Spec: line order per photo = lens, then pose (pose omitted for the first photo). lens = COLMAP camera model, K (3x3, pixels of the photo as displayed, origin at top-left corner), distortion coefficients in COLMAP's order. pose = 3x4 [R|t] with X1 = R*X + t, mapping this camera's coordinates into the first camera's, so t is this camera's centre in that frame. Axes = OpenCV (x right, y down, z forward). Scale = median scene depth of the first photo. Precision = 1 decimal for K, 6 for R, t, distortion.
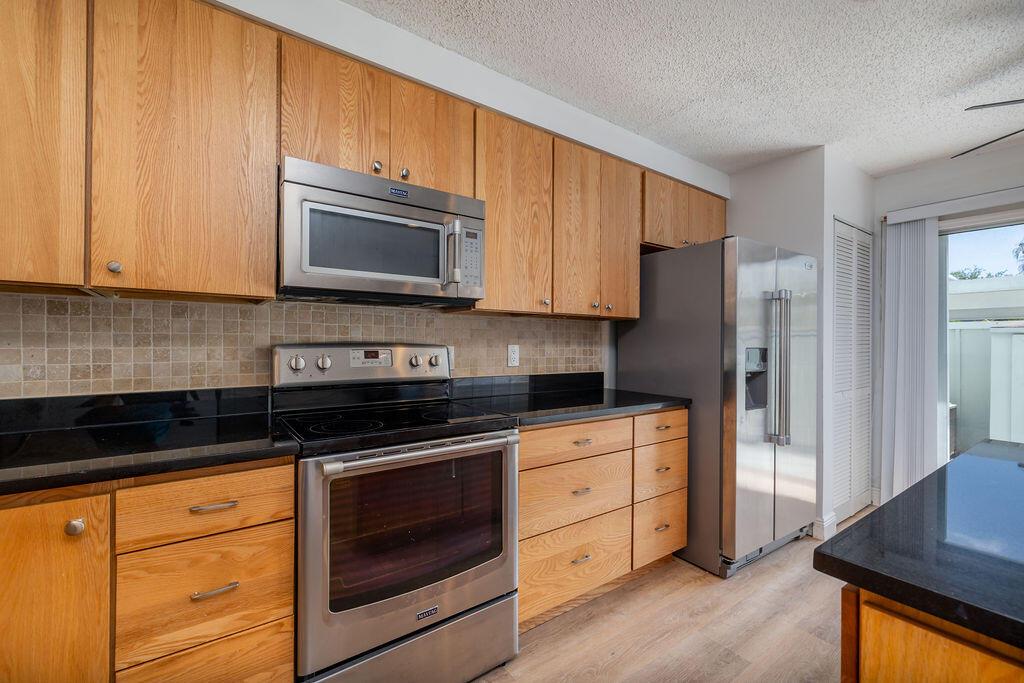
lens RADIAL K [[428.4, 0, 509.7], [0, 428.4, 341.1], [0, 0, 1]] dist [0.000735, -0.001060]
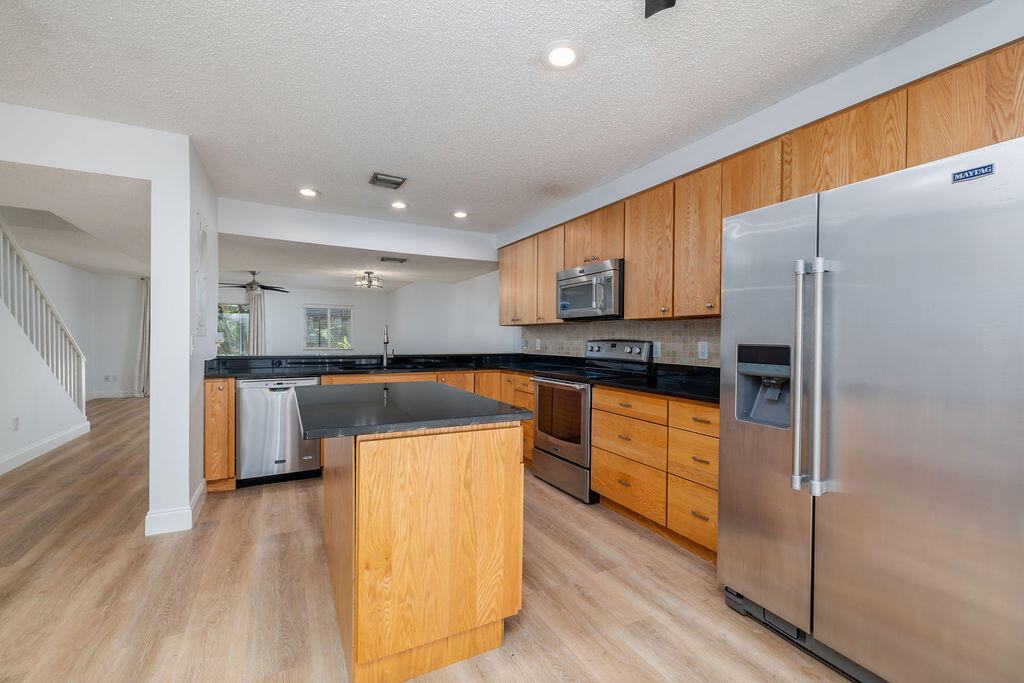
lens RADIAL K [[428.4, 0, 508.3], [0, 428.4, 342.4], [0, 0, 1]] dist [0.000735, -0.001060]
pose [[-0.133362, 0.004503, -0.991057, 1.528093], [-0.004171, 0.999978, 0.005105, 0.007642], [0.991059, 0.004814, -0.133340, 0.706159]]
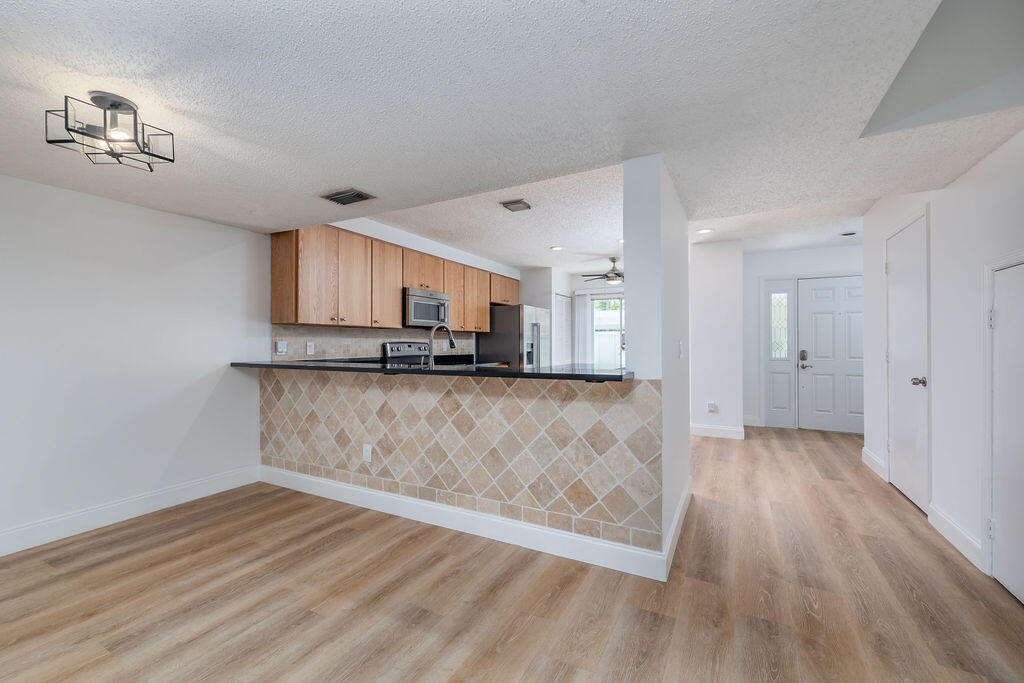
lens RADIAL K [[428.4, 0, 506.4], [0, 428.4, 347.7], [0, 0, 1]] dist [0.000735, -0.001060]
pose [[0.897621, -0.009401, 0.440667, -0.895994], [0.003264, 0.999887, 0.014683, 0.001444], [-0.440755, -0.011741, 0.897551, -1.626810]]
